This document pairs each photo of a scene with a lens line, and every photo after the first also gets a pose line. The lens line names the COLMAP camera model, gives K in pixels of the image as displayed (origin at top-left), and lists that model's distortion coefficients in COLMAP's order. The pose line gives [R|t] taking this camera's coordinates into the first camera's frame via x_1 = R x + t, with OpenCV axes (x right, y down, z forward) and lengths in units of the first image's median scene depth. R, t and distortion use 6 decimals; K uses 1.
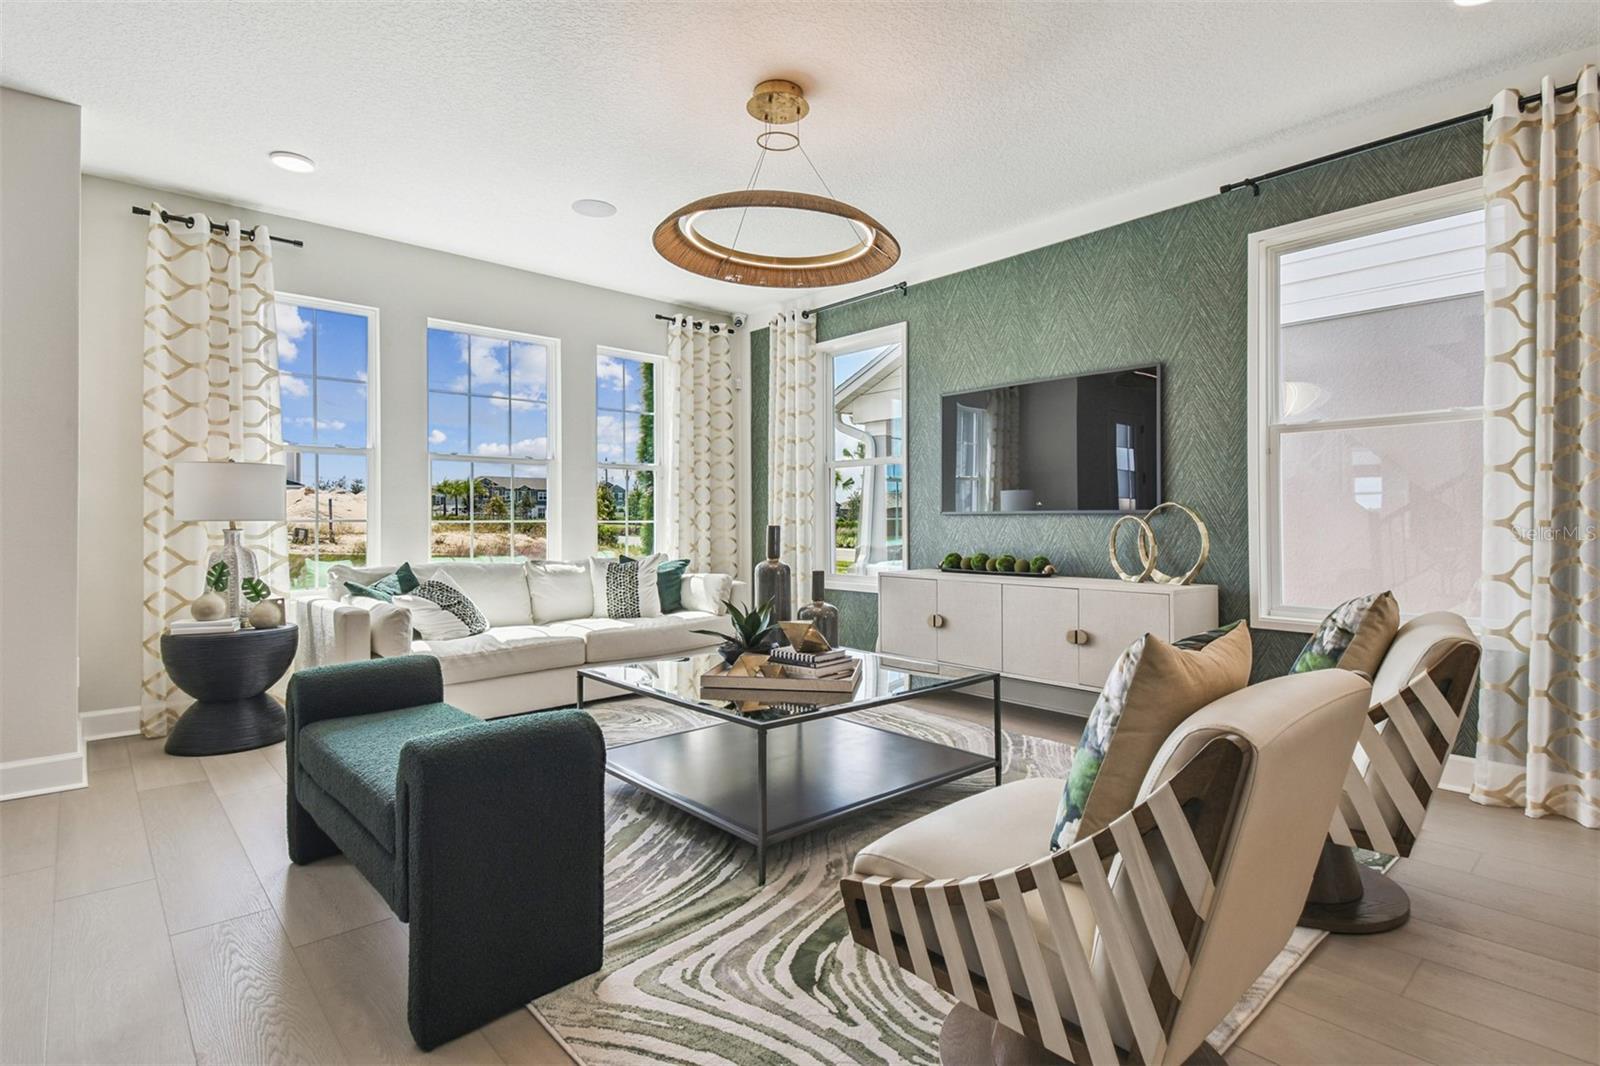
lens RADIAL K [[789.1, 0, 802.2], [0, 789.1, 509.7], [0, 0, 1]] dist [0.020982, -0.000223]
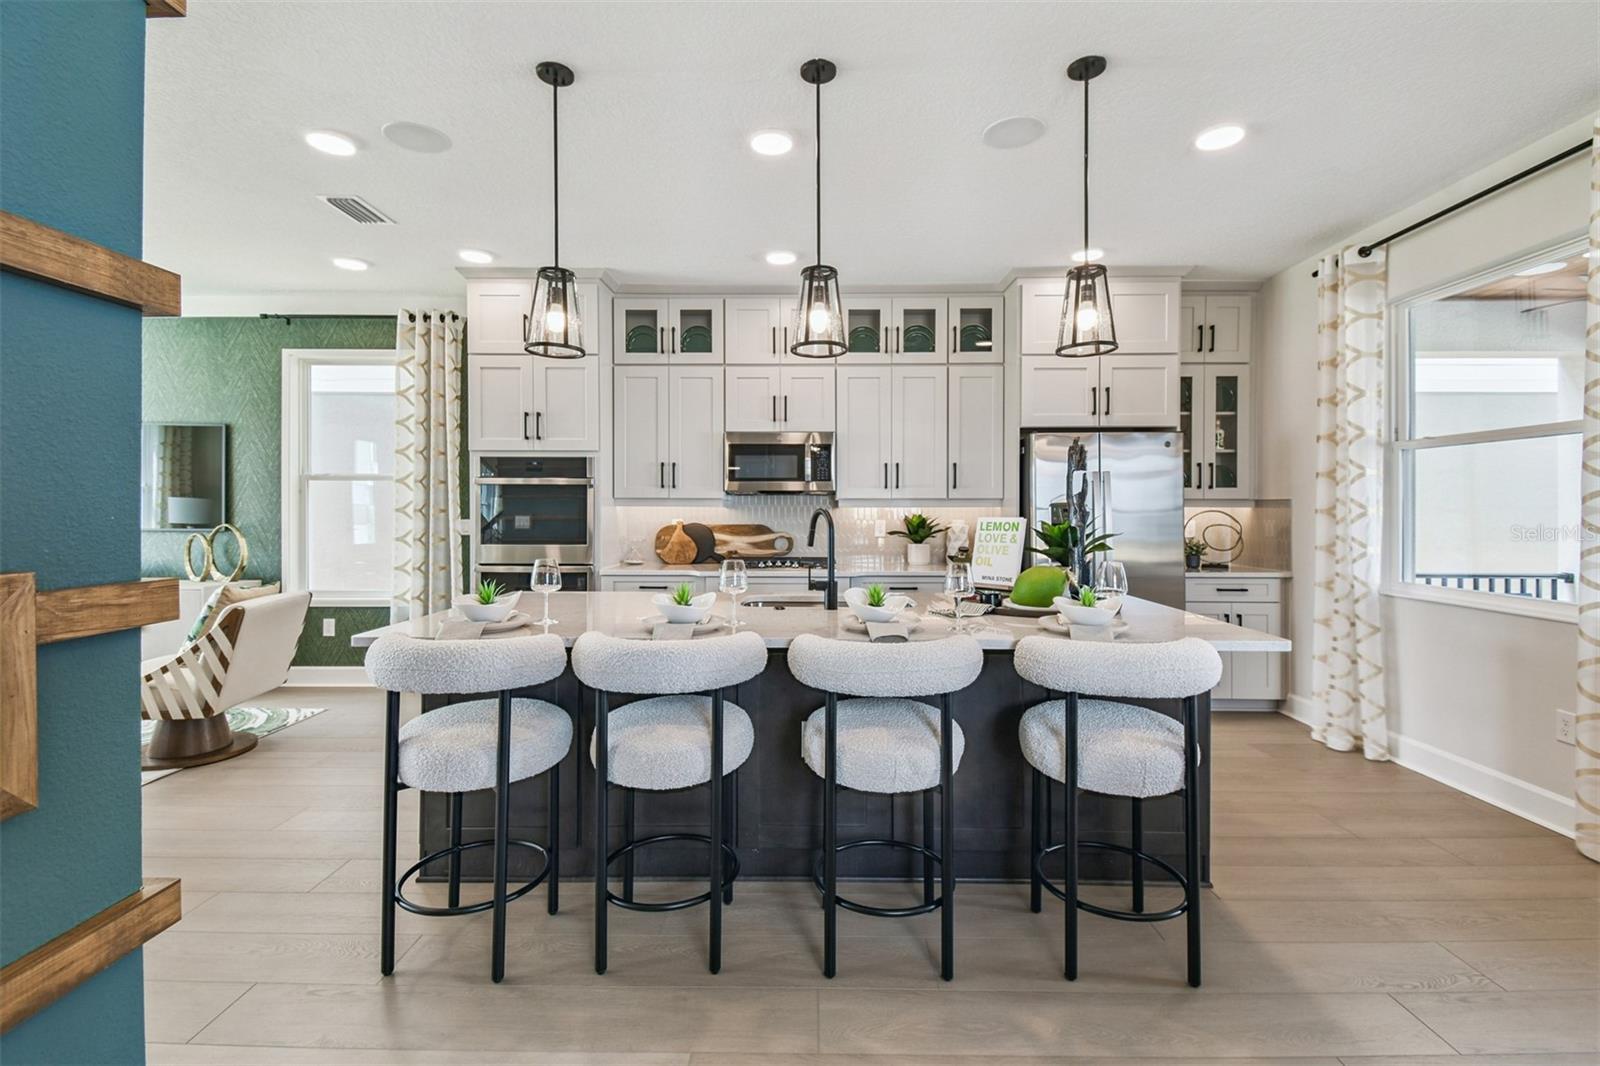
lens RADIAL K [[707.4, 0, 803.0], [0, 707.4, 512.6], [0, 0, 1]] dist [0.040550, -0.021910]
pose [[0.676934, 0.001536, 0.736042, 0.202321], [-0.011989, 0.999888, 0.008941, -0.051357], [-0.735946, -0.014877, 0.676877, -0.614255]]
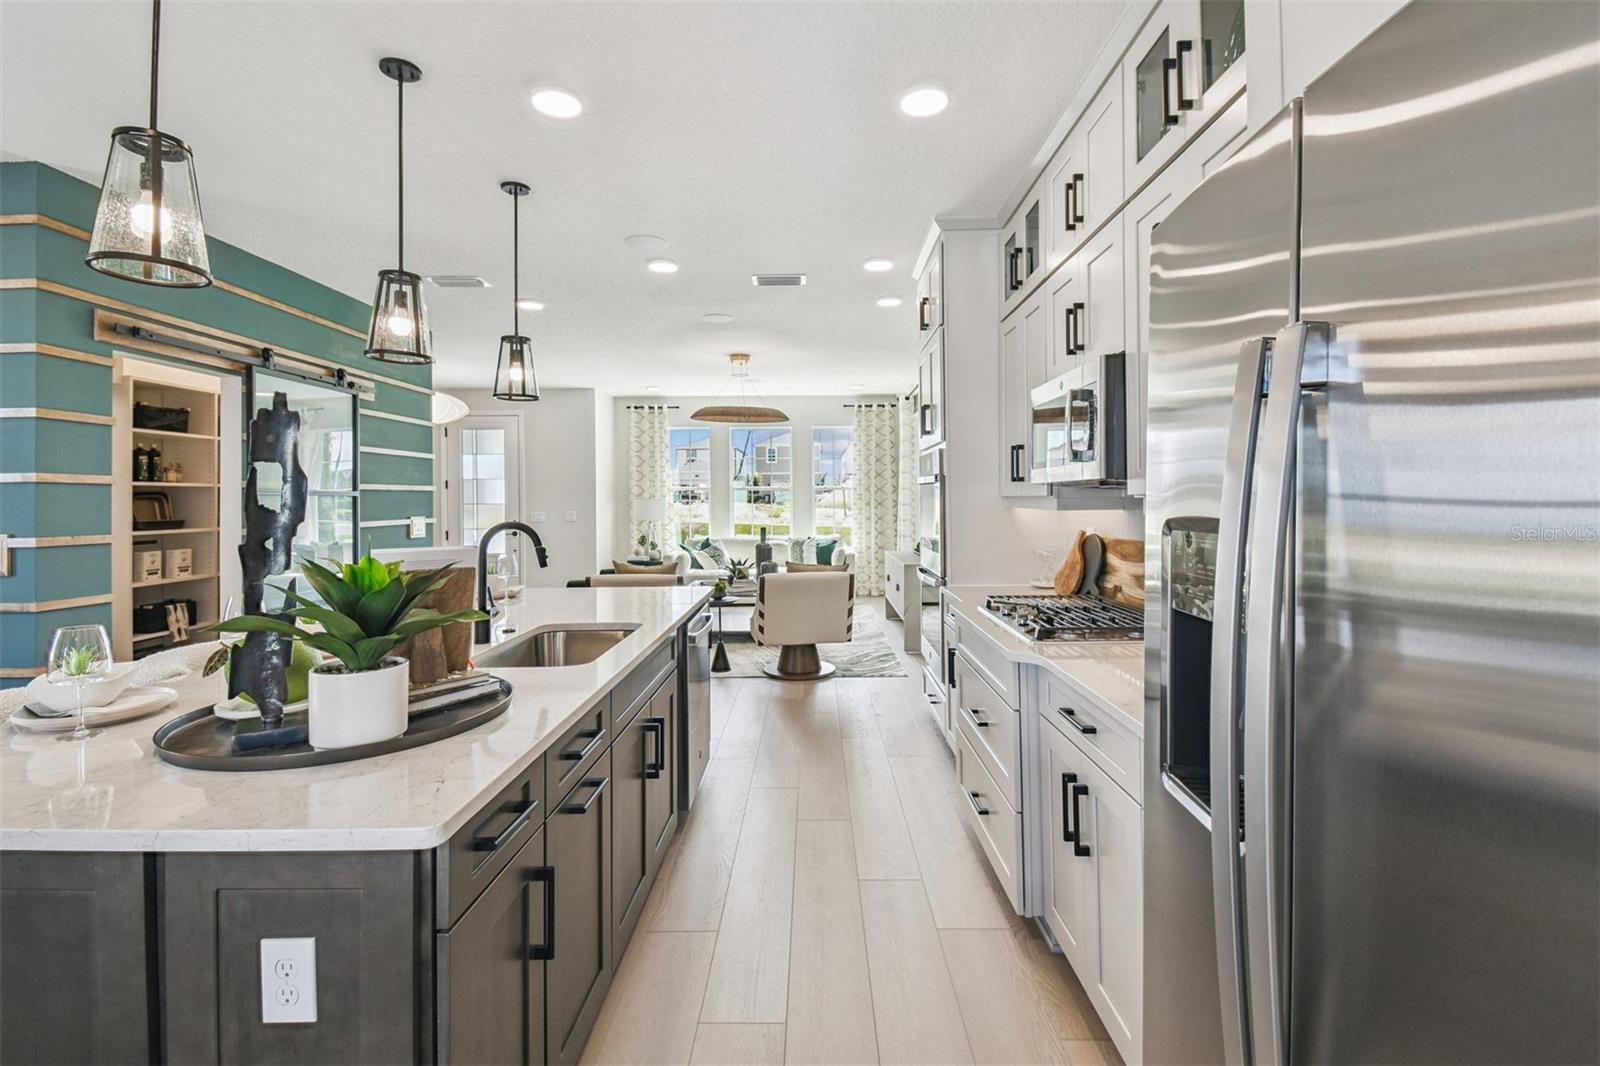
lens RADIAL K [[726.1, 0, 810.8], [0, 726.1, 495.1], [0, 0, 1]] dist [0.042031, -0.025145]
pose [[0.737374, -0.008555, -0.675430, 1.326372], [0.015537, 0.999870, 0.004297, -0.070893], [0.675305, -0.013663, 0.737412, -0.429586]]
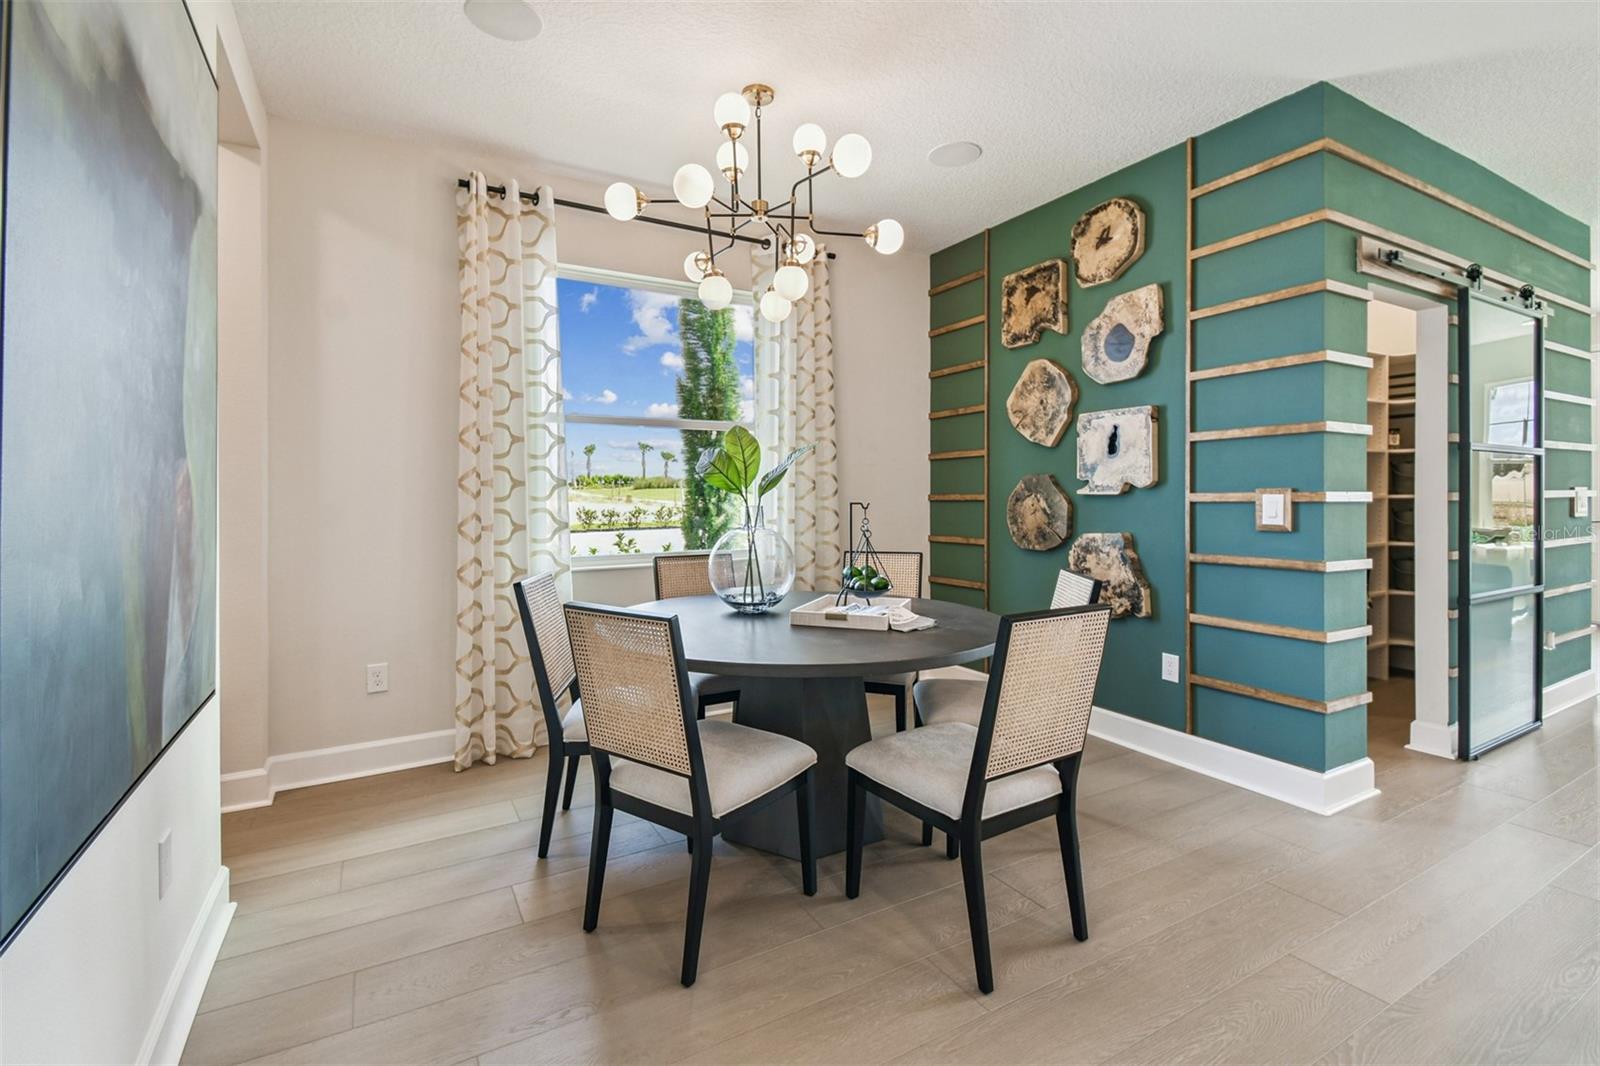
lens RADIAL K [[715.1, 0, 799.9], [0, 715.1, 502.0], [0, 0, 1]] dist [0.026837, -0.000405]
pose [[-0.204638, 0.010714, -0.978779, 1.000262], [0.017186, 0.999825, 0.007351, -0.039627], [0.978687, -0.015317, -0.204787, -0.757599]]
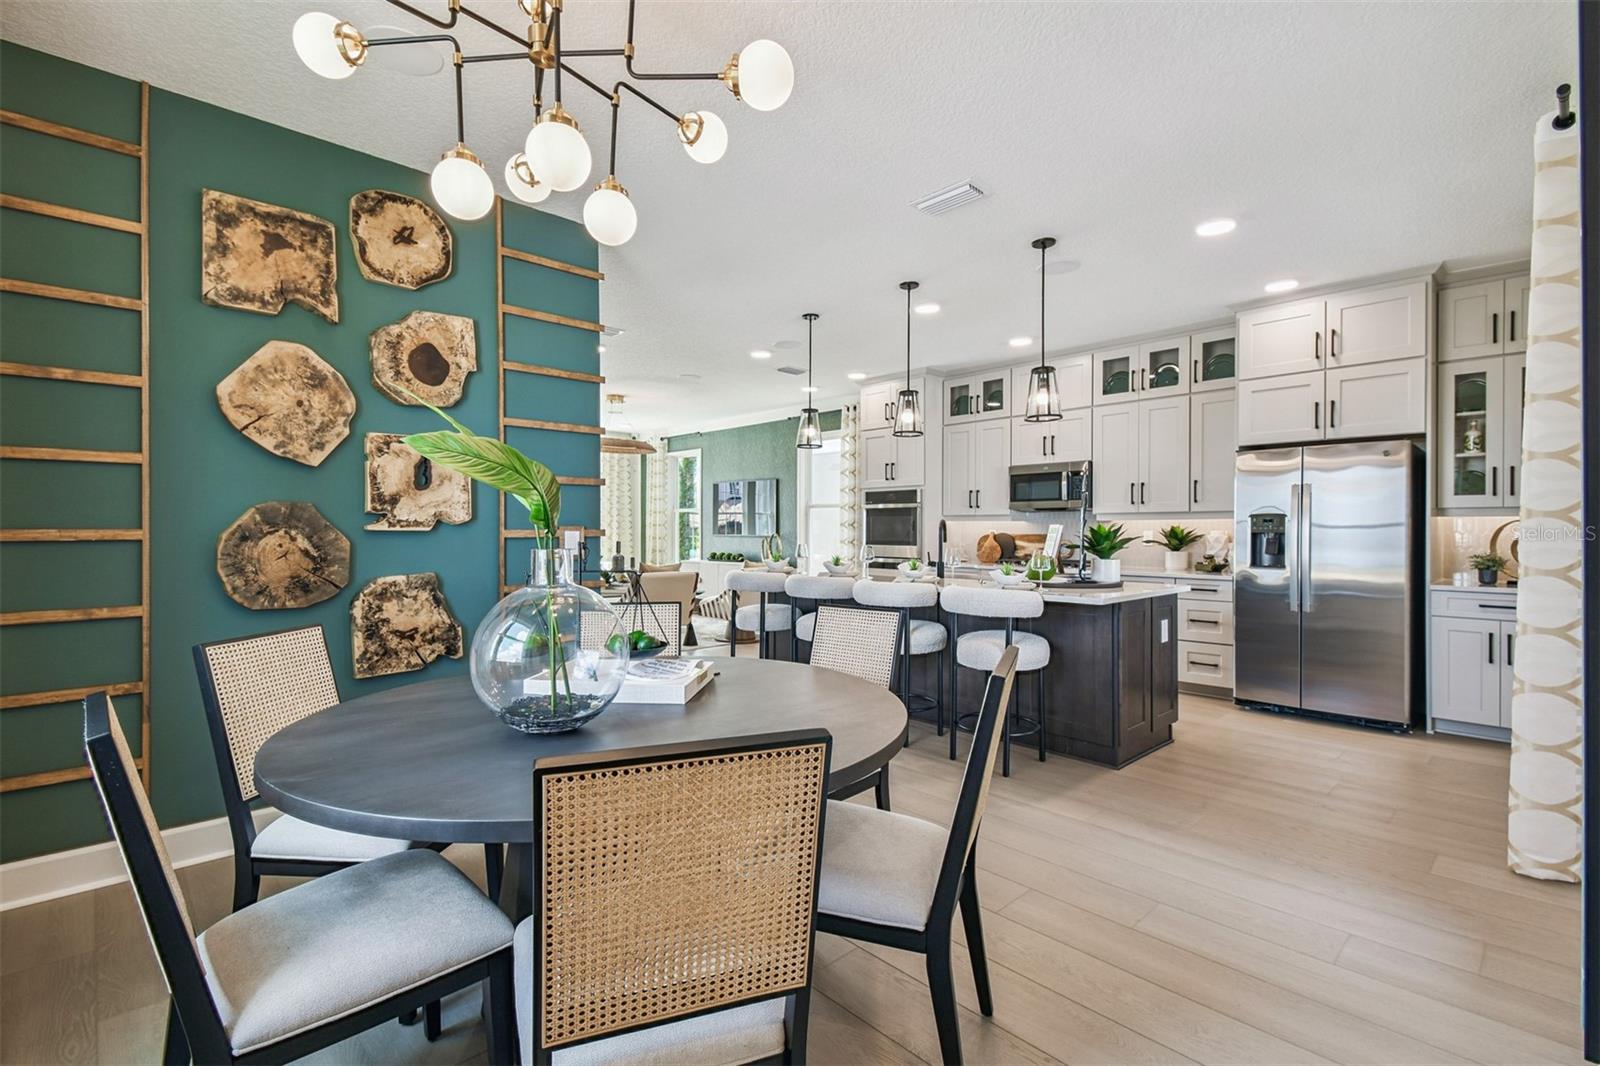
lens RADIAL K [[723.3, 0, 795.3], [0, 723.3, 534.1], [0, 0, 1]] dist [0.053175, -0.024405]
pose [[0.999657, 0.002647, 0.026062, 0.451812], [-0.003149, 0.999810, 0.019215, -0.048894], [-0.026007, -0.019290, 0.999476, -1.373467]]
